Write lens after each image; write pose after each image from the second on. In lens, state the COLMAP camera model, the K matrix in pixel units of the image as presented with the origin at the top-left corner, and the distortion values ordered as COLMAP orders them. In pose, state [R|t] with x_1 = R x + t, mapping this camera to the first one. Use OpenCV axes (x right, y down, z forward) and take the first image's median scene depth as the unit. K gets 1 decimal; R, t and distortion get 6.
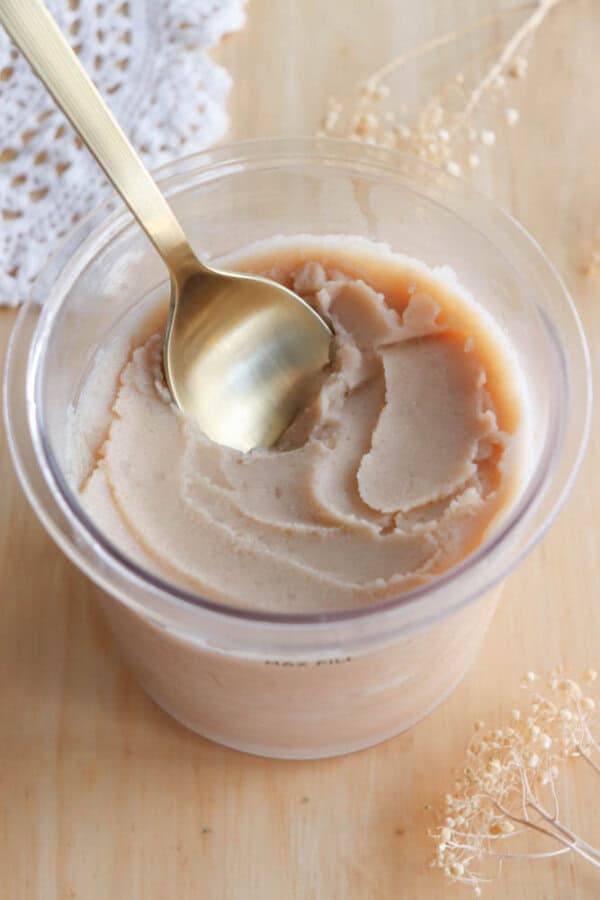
lens RADIAL K [[1528.5, 0, 303.2], [0, 1528.5, 445.0], [0, 0, 1]] dist [0.204842, 0.000000]
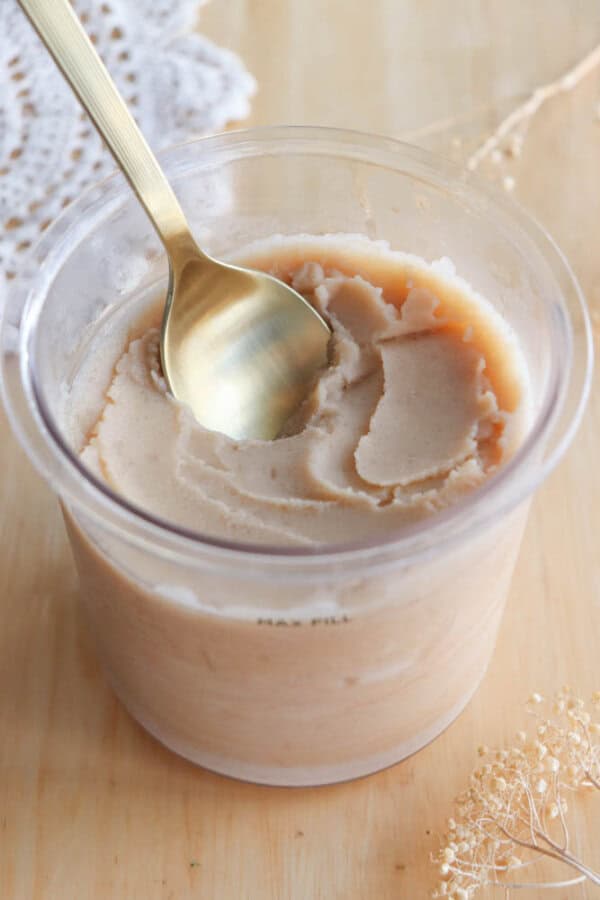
lens RADIAL K [[1528.5, 0, 305.4], [0, 1528.5, 457.2], [0, 0, 1]] dist [0.204842, 0.000000]
pose [[0.999971, 0.007349, -0.001838, 0.005031], [-0.007556, 0.985133, -0.171630, 0.172210], [0.000550, 0.171639, 0.985160, 0.032772]]
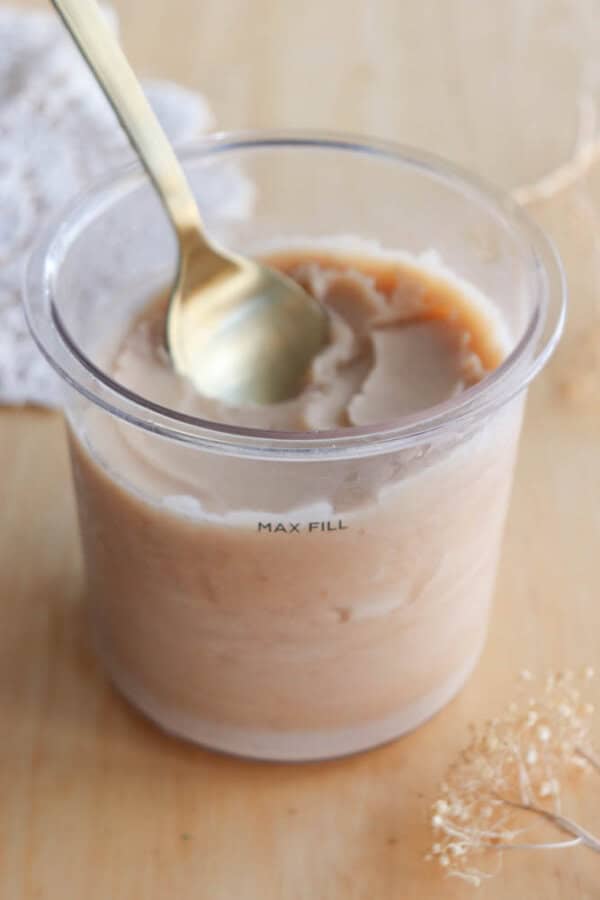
lens RADIAL K [[1639.2, 0, 291.1], [0, 1639.2, 446.0], [0, 0, 1]] dist [0.233818, 0.000000]
pose [[0.999864, 0.016454, -0.000517, -0.002579], [-0.015421, 0.925167, -0.379248, 0.424829], [-0.005762, 0.379204, 0.925295, -0.022161]]
